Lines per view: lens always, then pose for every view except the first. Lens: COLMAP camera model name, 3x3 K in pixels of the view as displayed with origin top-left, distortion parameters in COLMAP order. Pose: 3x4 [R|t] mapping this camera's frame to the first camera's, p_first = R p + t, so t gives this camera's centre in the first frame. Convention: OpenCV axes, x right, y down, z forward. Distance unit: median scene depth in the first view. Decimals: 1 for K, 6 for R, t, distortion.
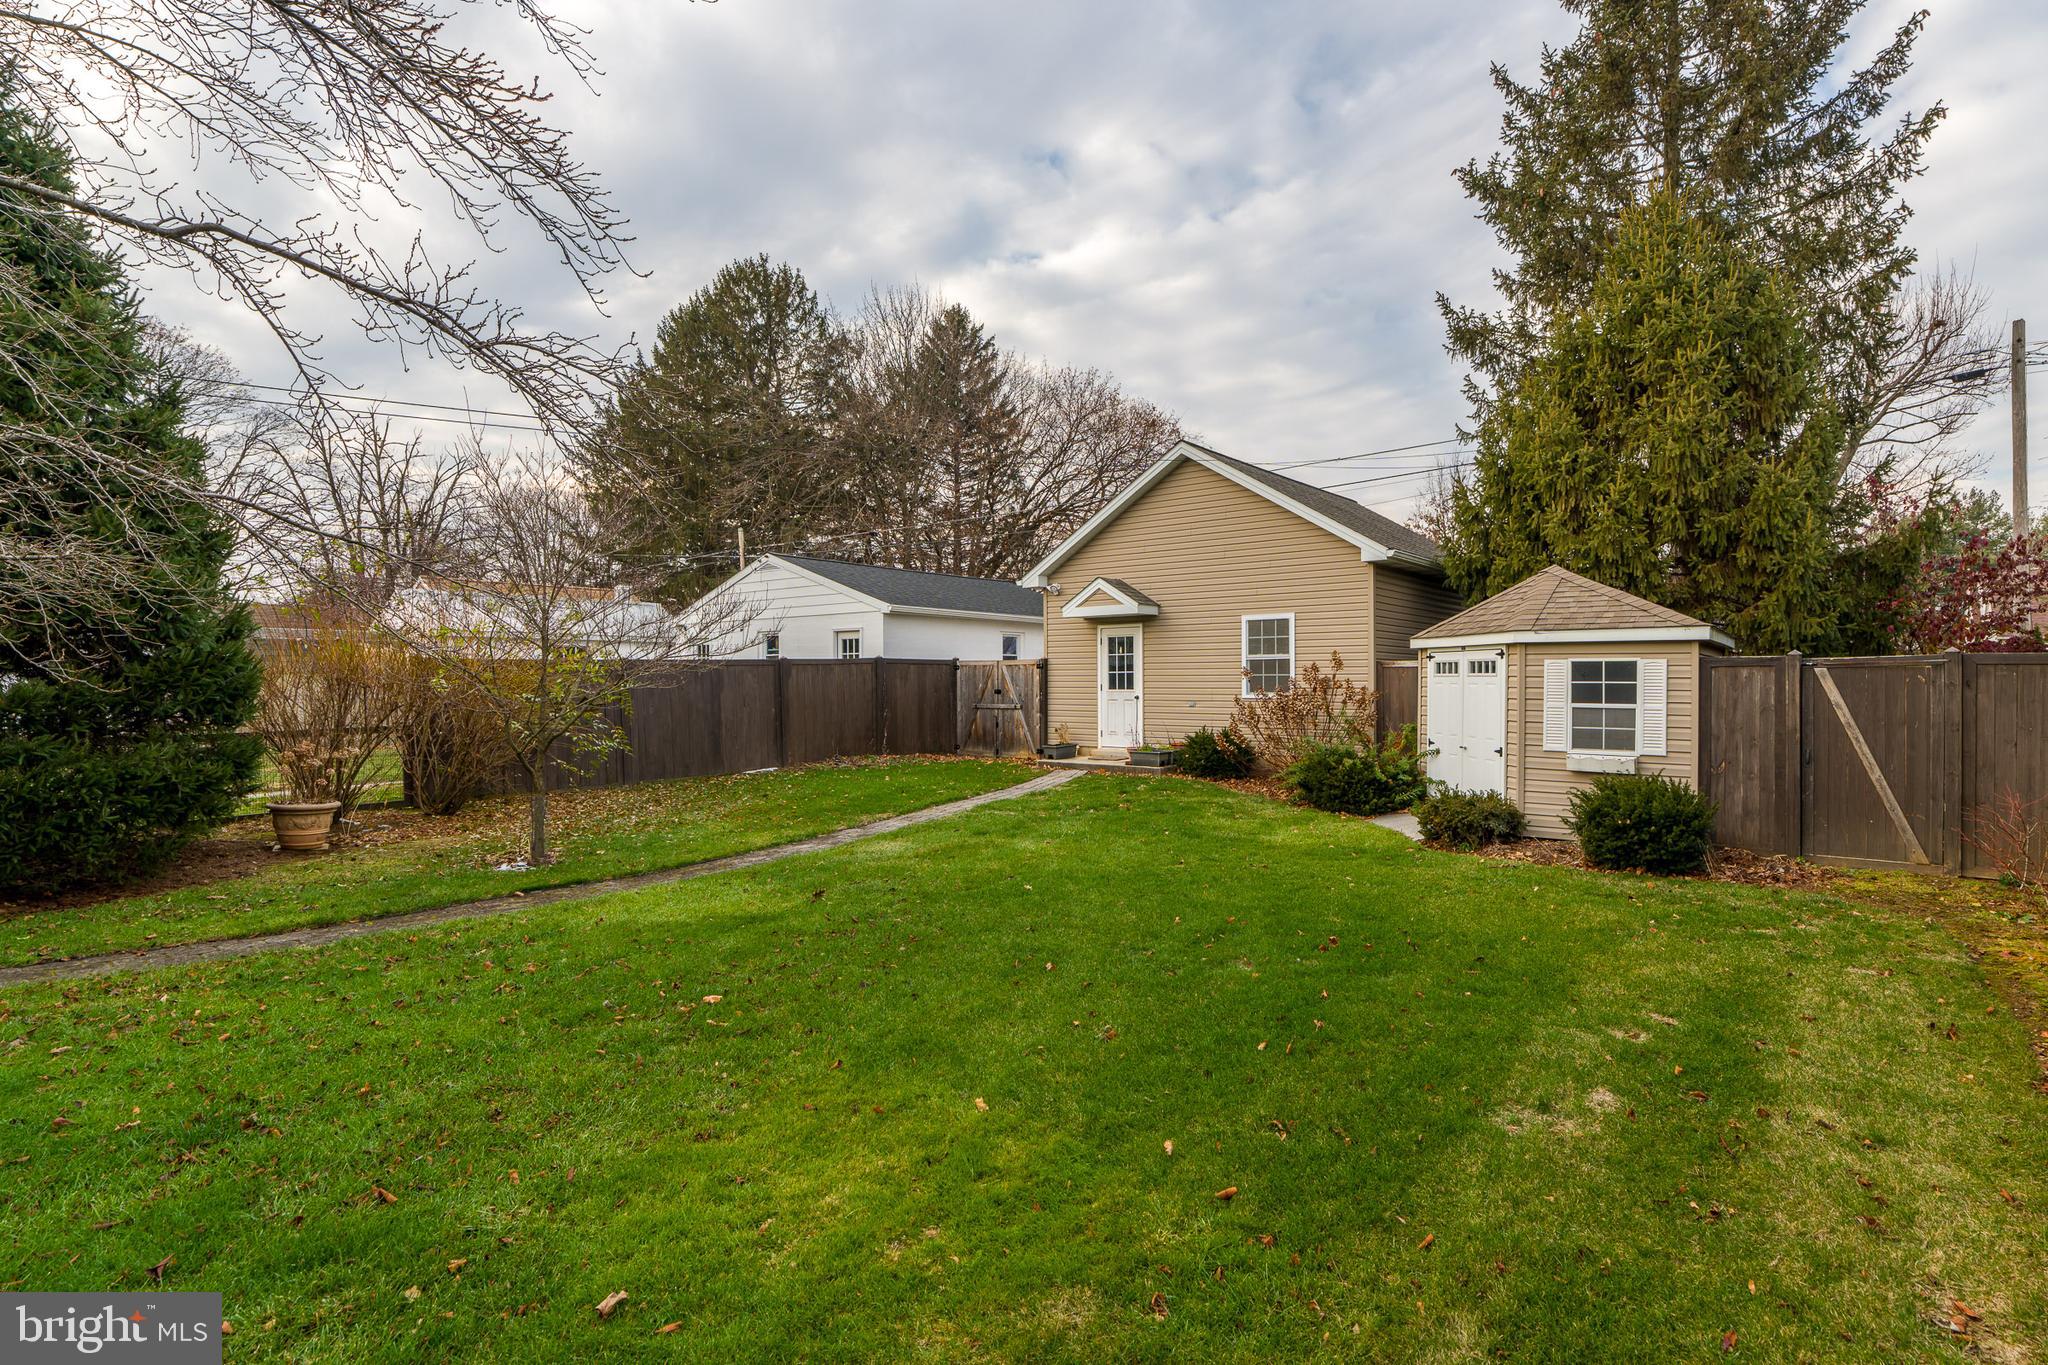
lens RADIAL K [[994.6, 0, 1130.4], [0, 994.6, 676.0], [0, 0, 1]] dist [-0.000675, 0.000714]
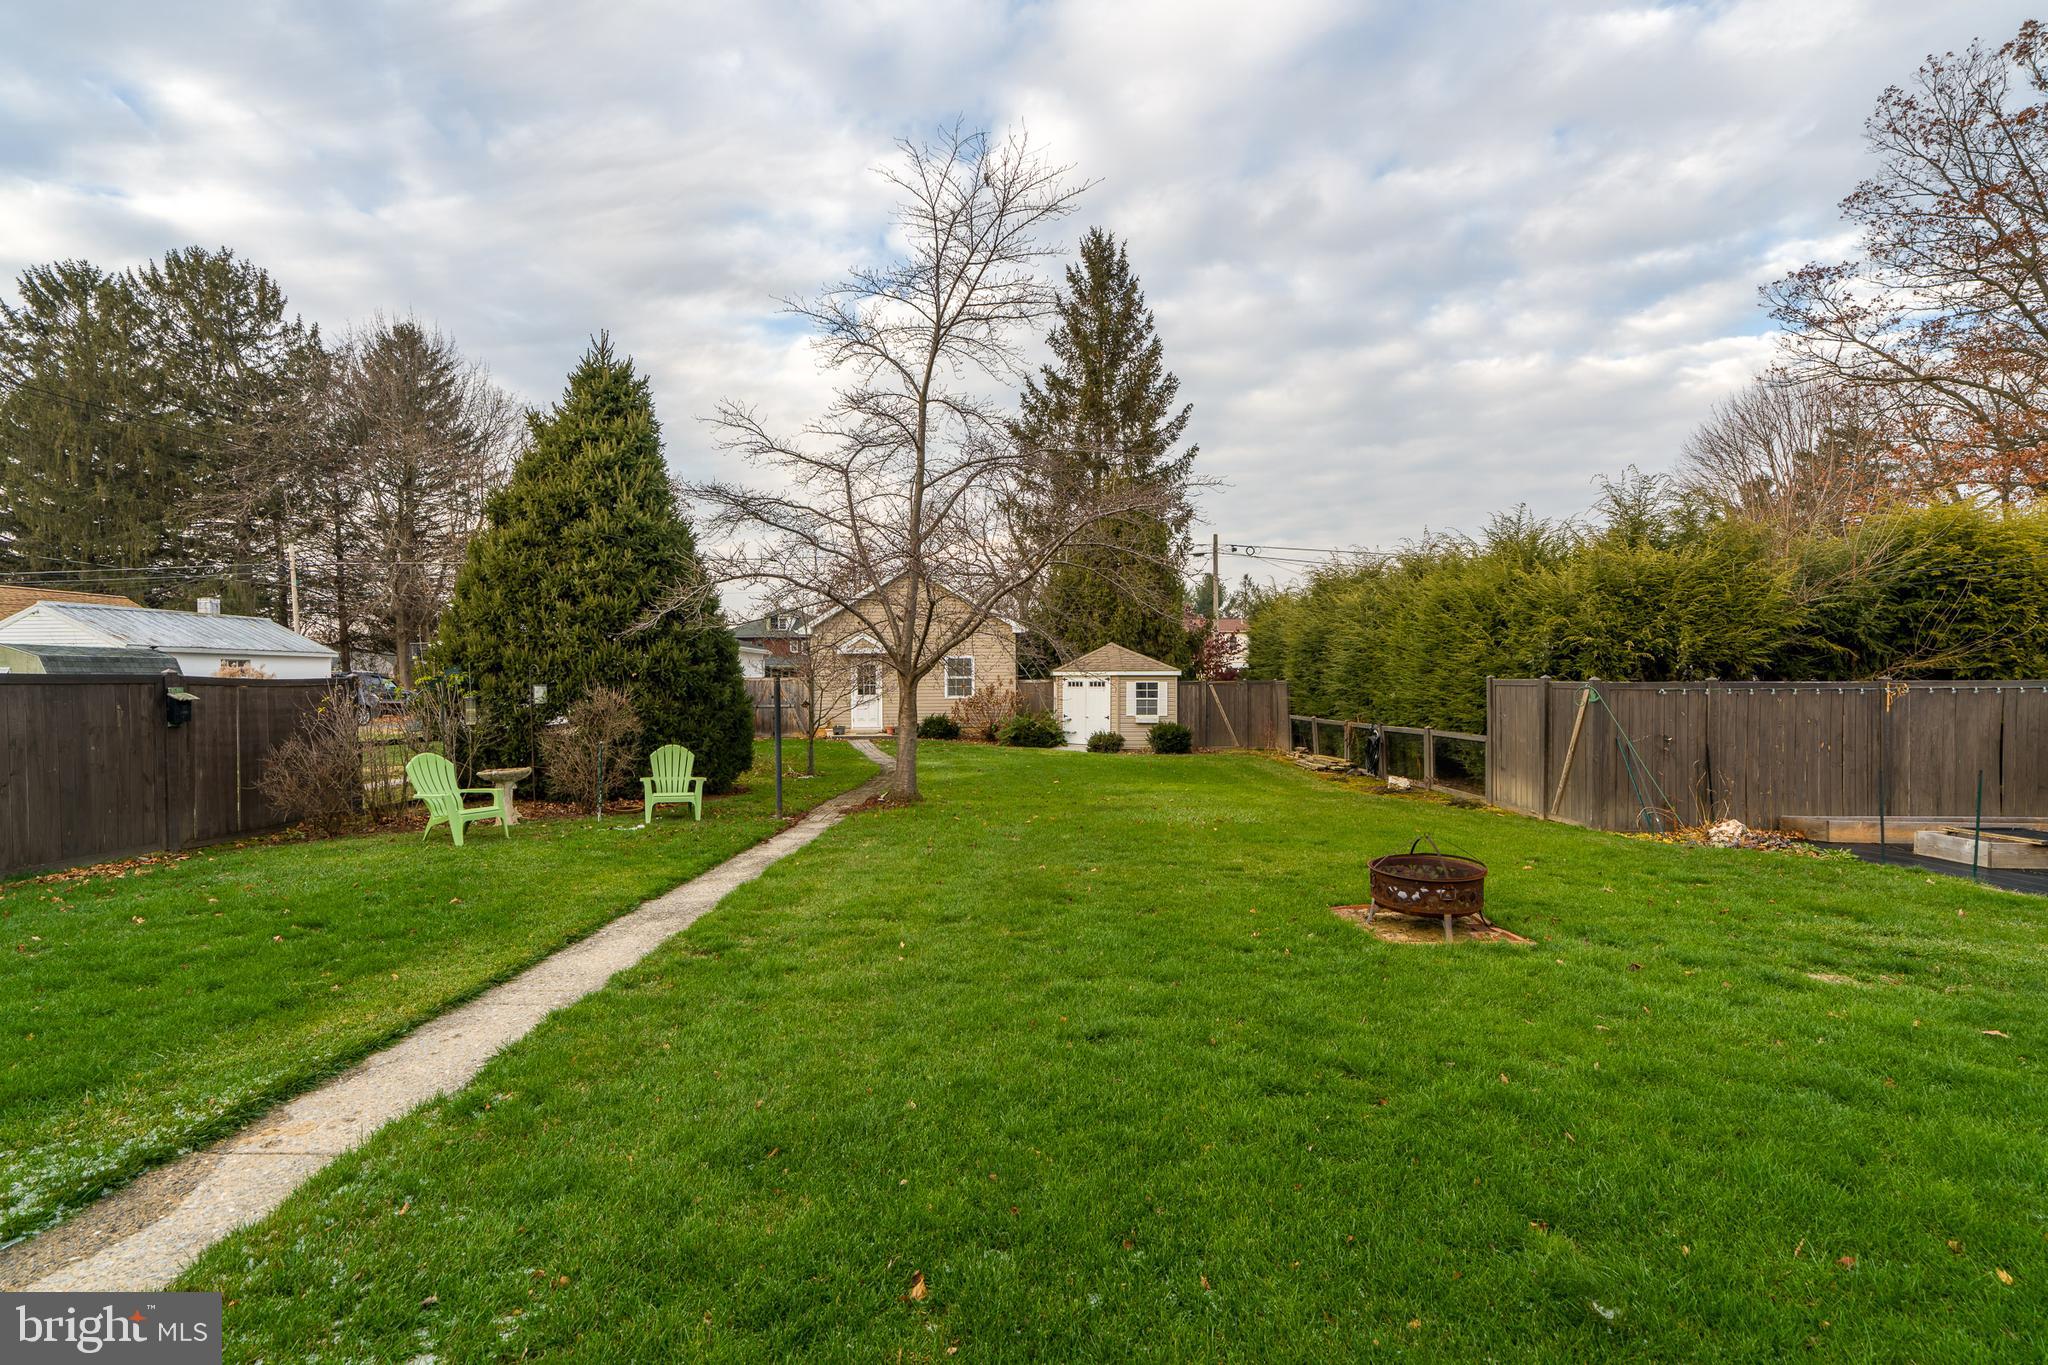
lens RADIAL K [[933.7, 0, 1007.0], [0, 933.7, 694.6], [0, 0, 1]] dist [-0.003127, 0.000245]
pose [[0.815738, -0.013820, 0.578257, -0.862287], [0.002921, 0.999800, 0.019773, -0.021687], [-0.578414, -0.014441, 0.815615, -0.572251]]
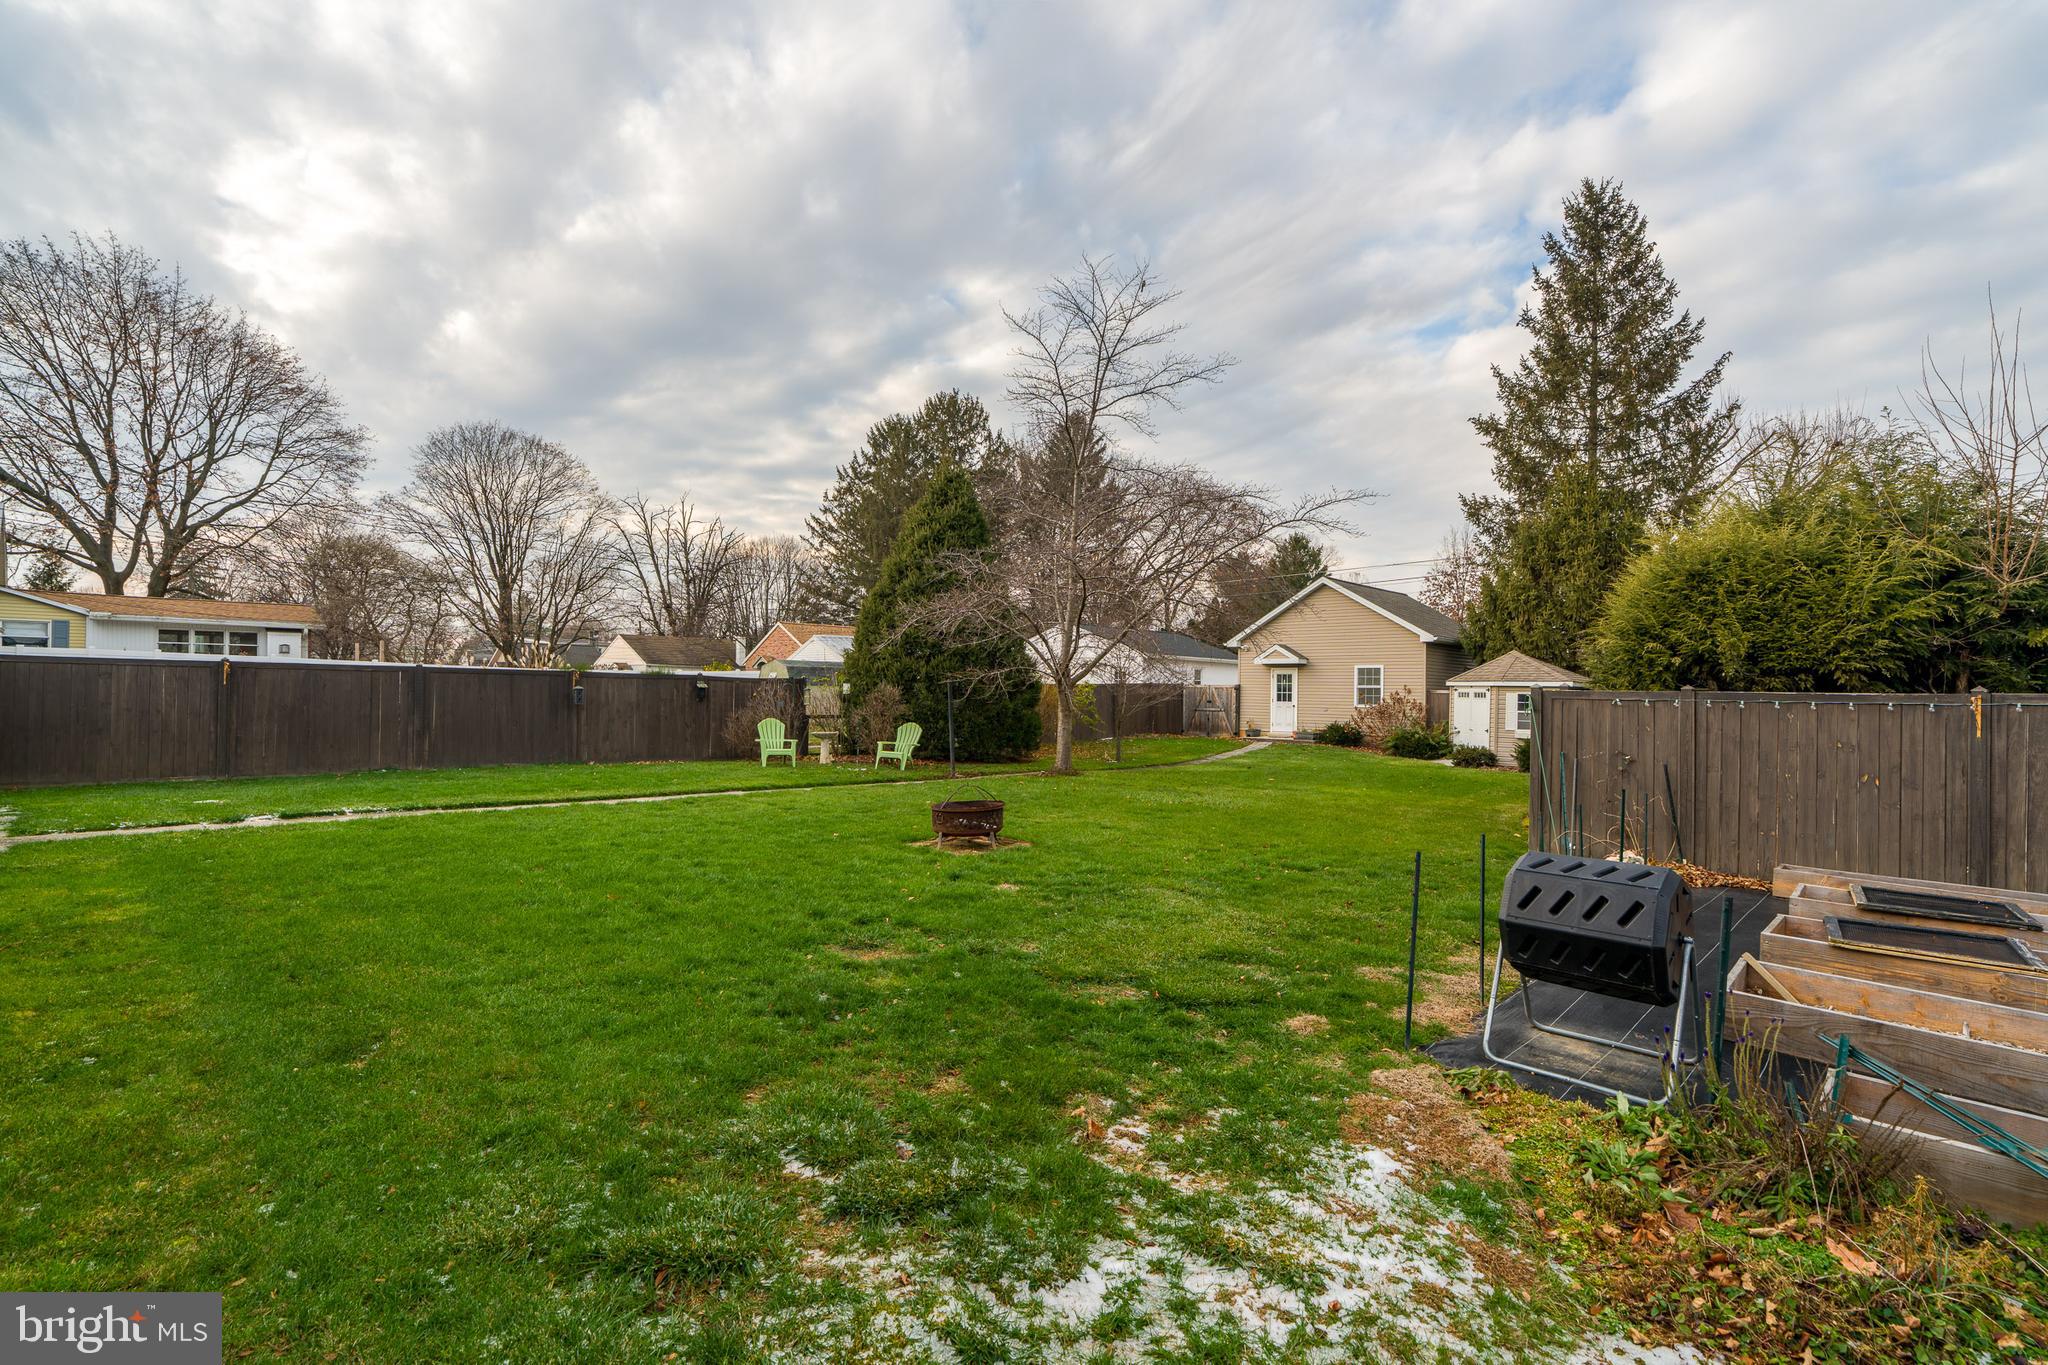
lens RADIAL K [[933.7, 0, 1025.1], [0, 933.7, 679.8], [0, 0, 1]] dist [-0.003127, 0.000245]
pose [[0.992208, 0.014093, -0.123793, -0.317118], [-0.014926, 0.999872, -0.005804, -0.011959], [0.123695, 0.007607, 0.992291, -0.952402]]
